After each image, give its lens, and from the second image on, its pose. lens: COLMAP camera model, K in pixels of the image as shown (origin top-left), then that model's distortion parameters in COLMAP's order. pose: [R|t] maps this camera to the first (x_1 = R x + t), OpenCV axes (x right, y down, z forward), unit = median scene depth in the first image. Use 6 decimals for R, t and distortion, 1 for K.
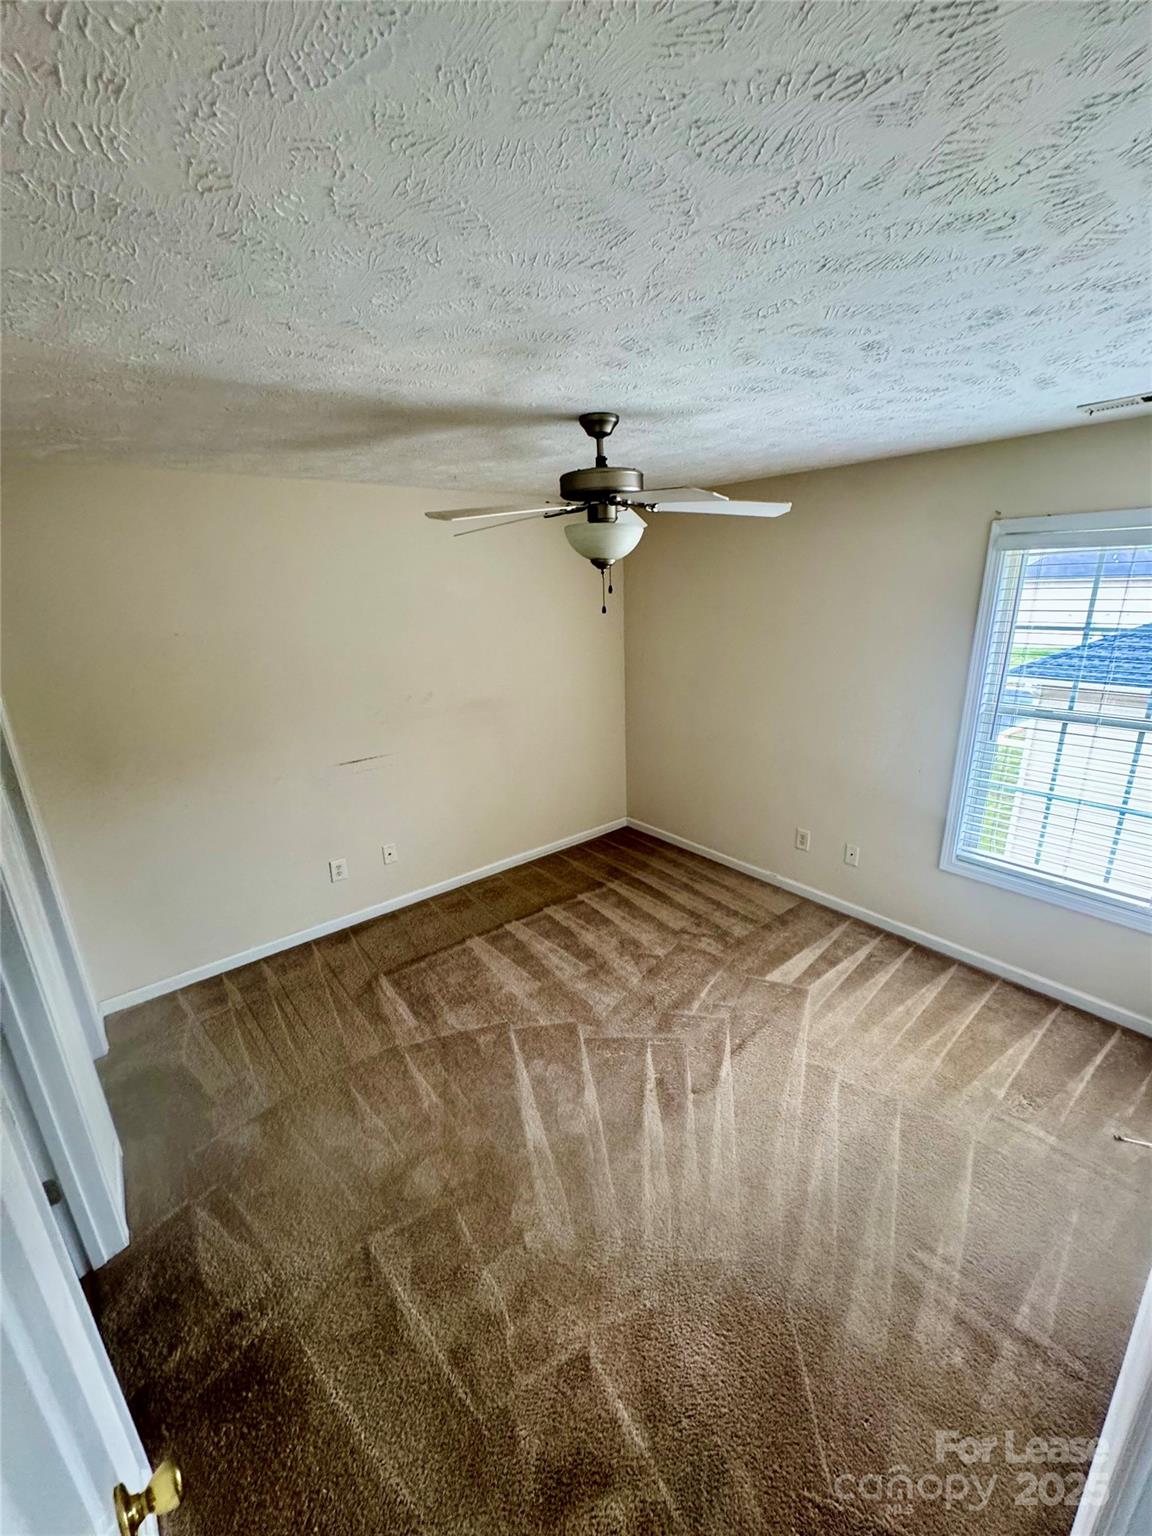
lens RADIAL K [[612.2, 0, 574.4], [0, 612.2, 765.9], [0, 0, 1]] dist [-0.000398, -0.000271]
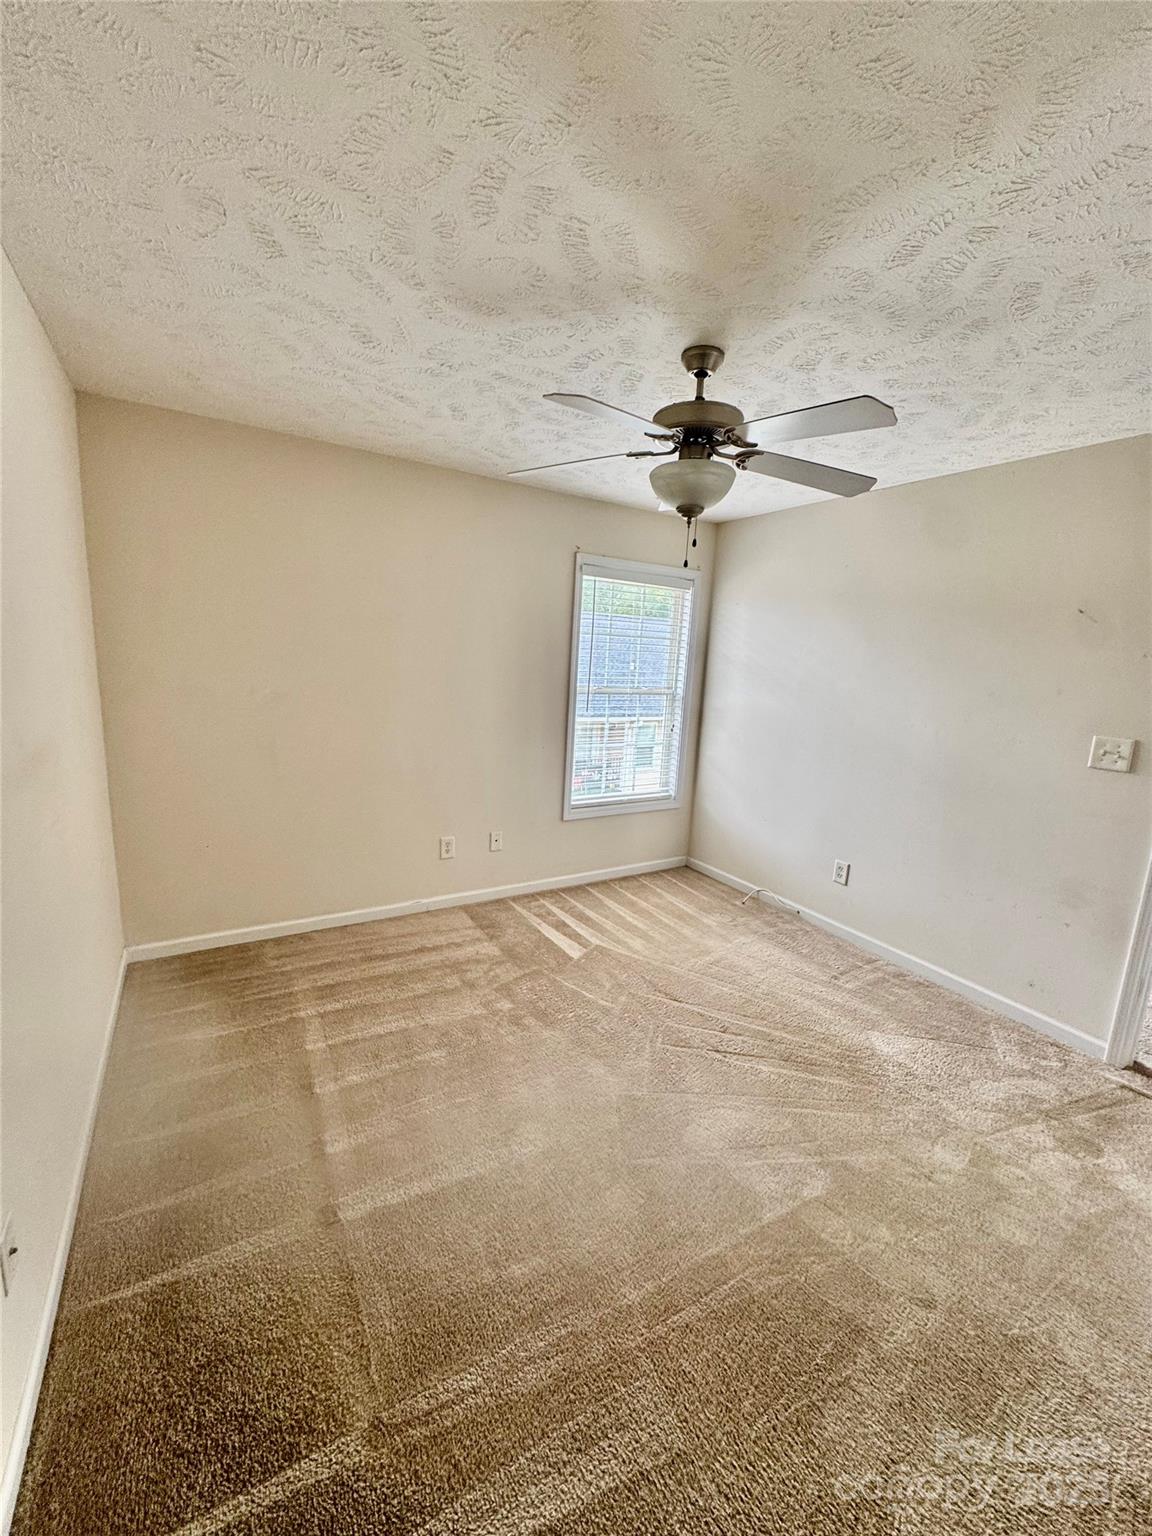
lens RADIAL K [[612.2, 0, 576.3], [0, 612.2, 773.1], [0, 0, 1]] dist [-0.000398, -0.000271]
pose [[0.127166, -0.147225, 0.980894, -0.634515], [0.231997, 0.965907, 0.114898, -0.068168], [-0.964368, 0.212953, 0.156987, 0.755209]]
